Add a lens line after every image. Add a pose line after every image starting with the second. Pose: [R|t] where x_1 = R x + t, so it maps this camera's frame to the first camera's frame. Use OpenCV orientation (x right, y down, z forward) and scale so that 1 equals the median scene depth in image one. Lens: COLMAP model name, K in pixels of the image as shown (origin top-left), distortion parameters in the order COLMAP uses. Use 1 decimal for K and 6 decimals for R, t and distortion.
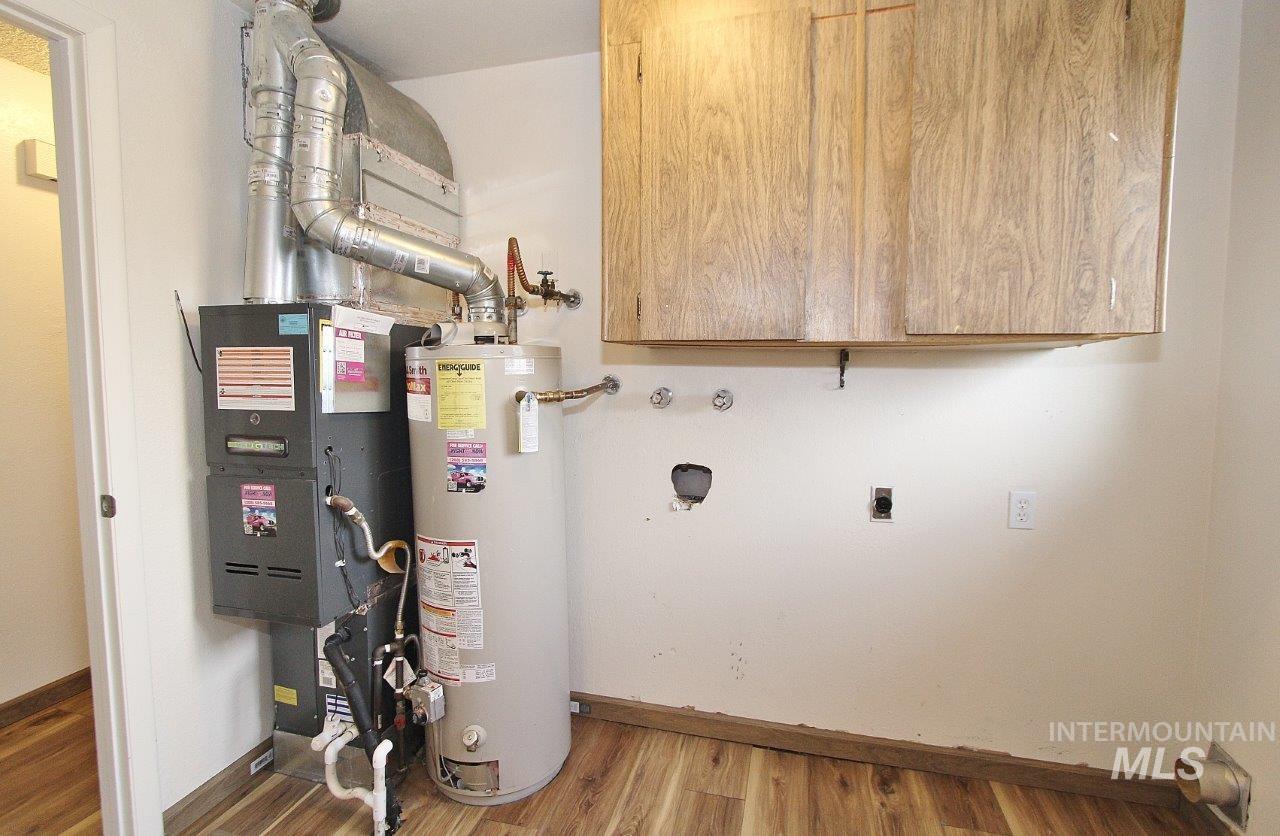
lens RADIAL K [[593.0, 0, 644.0], [0, 593.0, 414.7], [0, 0, 1]] dist [-0.016951, -0.000140]
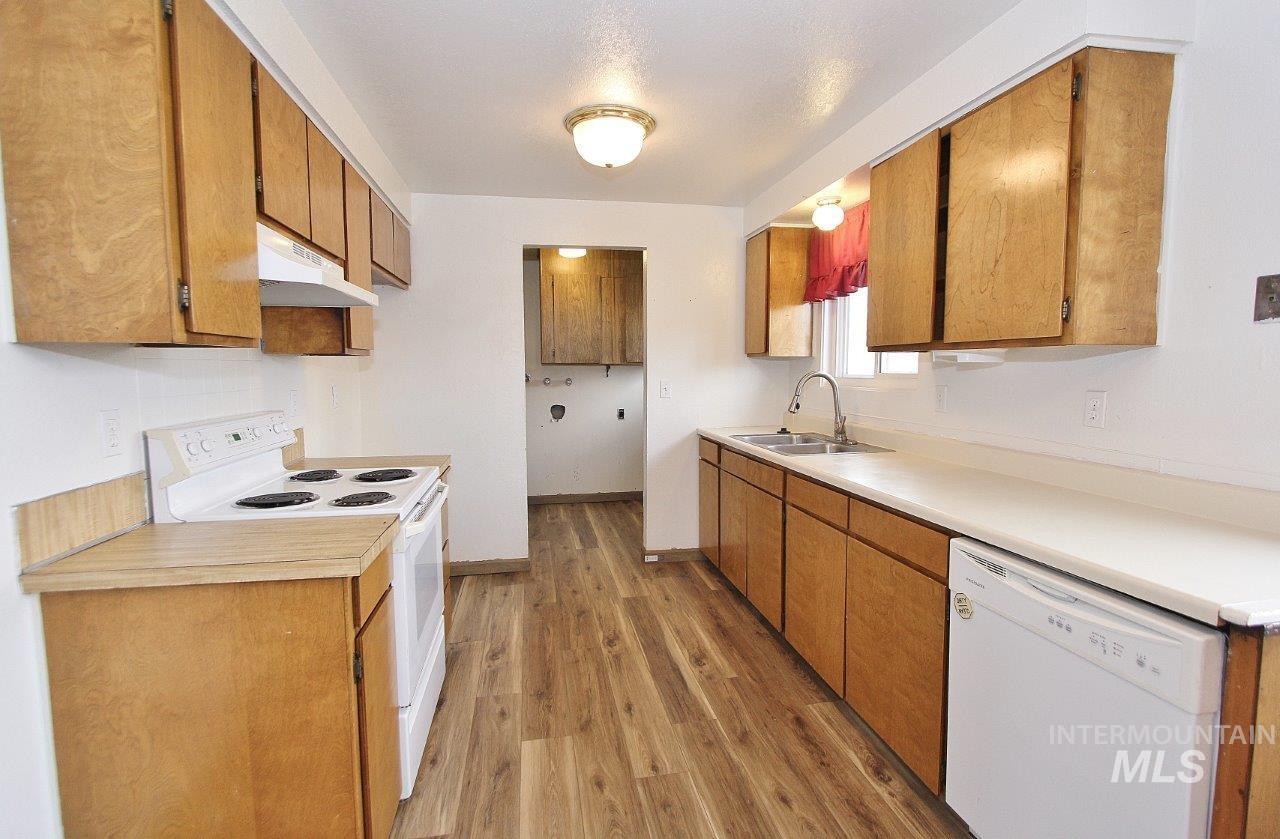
lens RADIAL K [[596.1, 0, 631.1], [0, 596.1, 413.7], [0, 0, 1]] dist [-0.011338, 0.000209]
pose [[0.910946, -0.039726, 0.410609, -0.944194], [0.040094, 0.999166, 0.007718, 0.143337], [-0.410573, 0.009432, 0.911779, -2.120106]]
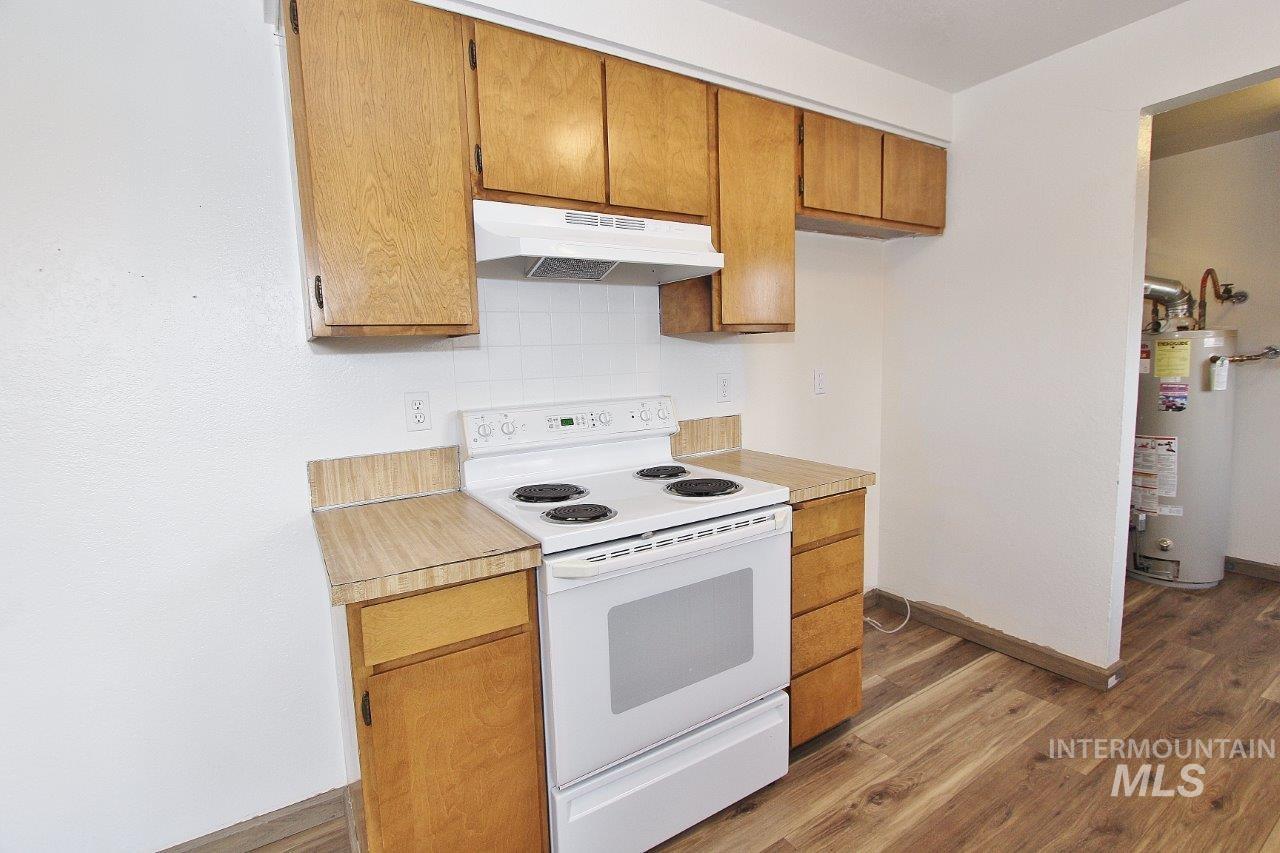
lens RADIAL K [[585.5, 0, 639.4], [0, 585.5, 422.7], [0, 0, 1]] dist [-0.014101, 0.001758]
pose [[0.729822, 0.047895, -0.681958, -0.276942], [-0.018841, 0.998573, 0.049969, 0.107803], [0.683378, -0.023620, 0.729683, -1.480326]]
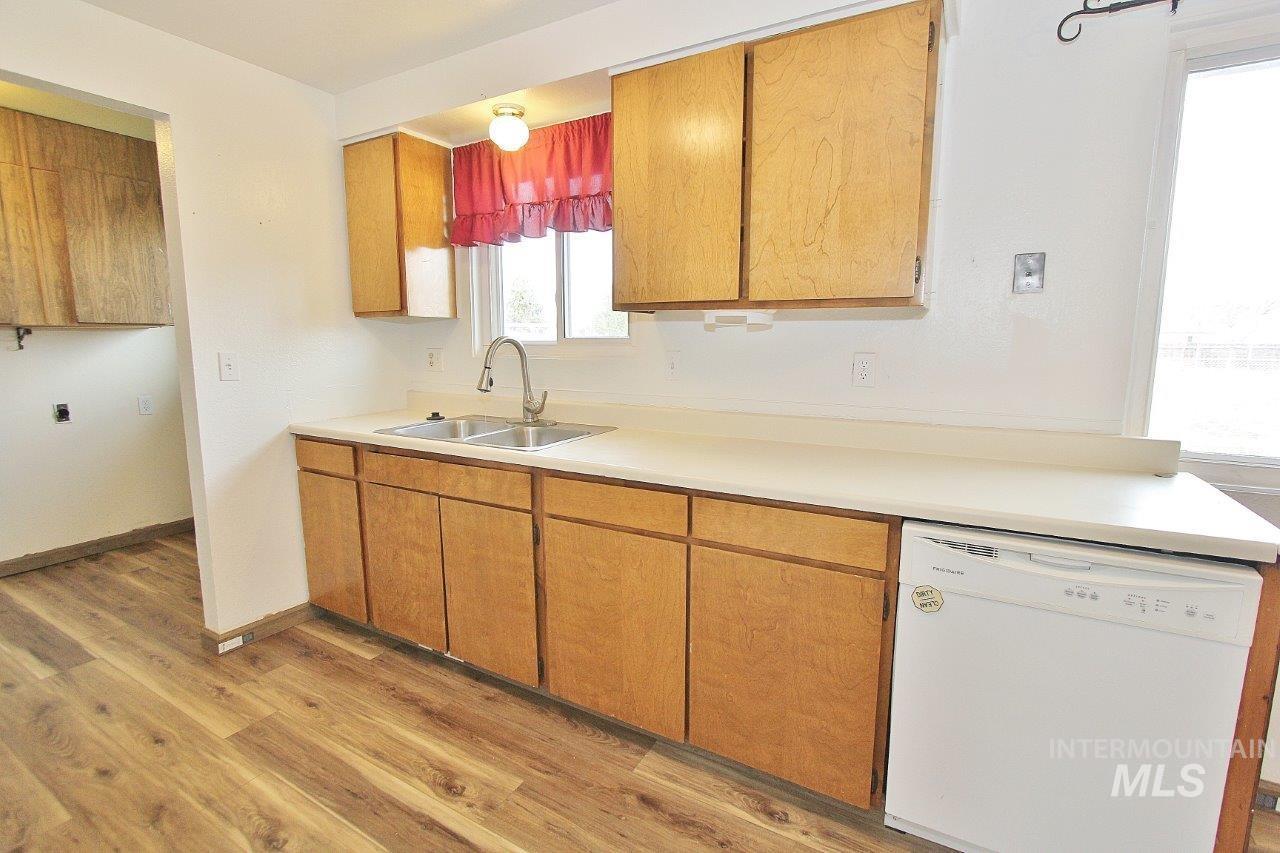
lens RADIAL K [[587.5, 0, 643.5], [0, 587.5, 415.7], [0, 0, 1]] dist [-0.016128, 0.001427]
pose [[0.261027, -0.131556, 0.956325, -0.938518], [0.075461, 0.990420, 0.115649, 0.100404], [-0.962378, 0.041978, 0.268454, -1.345566]]
